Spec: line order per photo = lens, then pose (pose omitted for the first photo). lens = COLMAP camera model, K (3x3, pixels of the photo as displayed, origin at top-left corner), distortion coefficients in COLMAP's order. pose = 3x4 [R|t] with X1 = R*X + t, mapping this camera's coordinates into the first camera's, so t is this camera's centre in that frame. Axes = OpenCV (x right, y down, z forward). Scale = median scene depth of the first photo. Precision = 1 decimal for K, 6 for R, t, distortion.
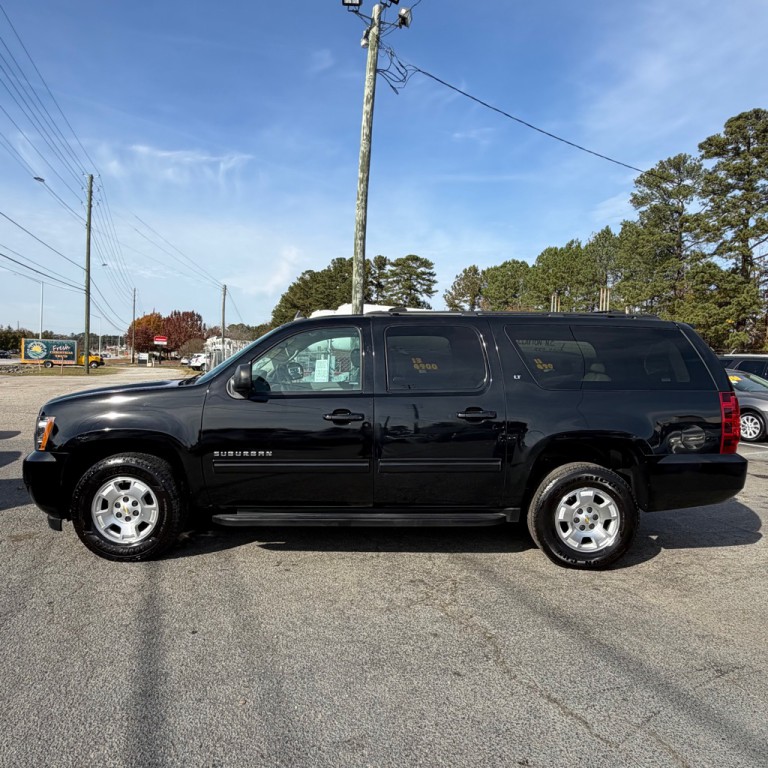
lens RADIAL K [[582.0, 0, 363.5], [0, 582.0, 377.3], [0, 0, 1]] dist [-0.010178, 0.002219]
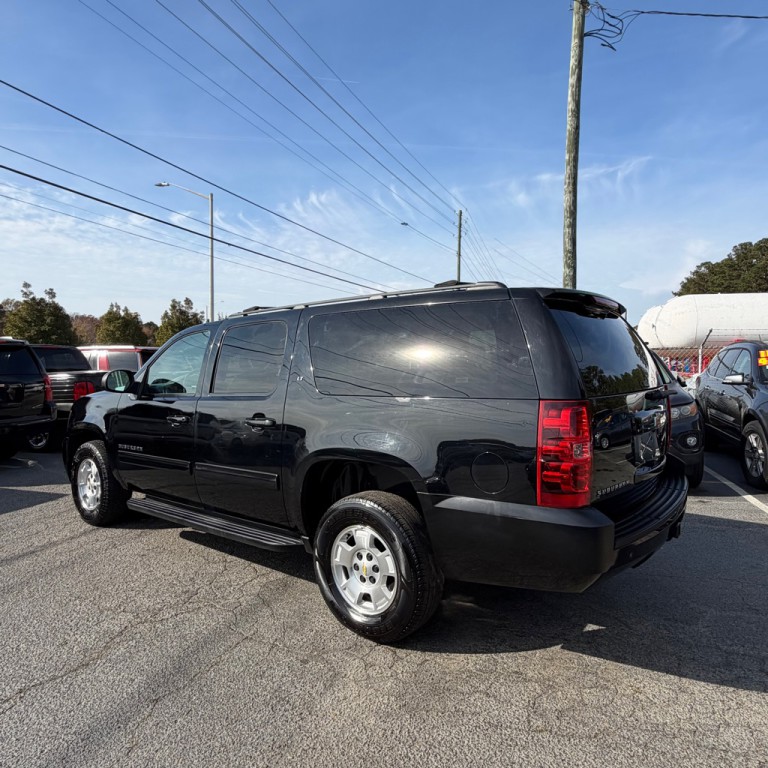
lens RADIAL K [[521.0, 0, 381.9], [0, 521.0, 387.7], [0, 0, 1]] dist [-0.012109, 0.002566]
pose [[0.784561, -0.004883, -0.620032, 0.272322], [0.016588, 0.999776, 0.013116, 0.001993], [0.619830, -0.020576, 0.784467, 0.167319]]
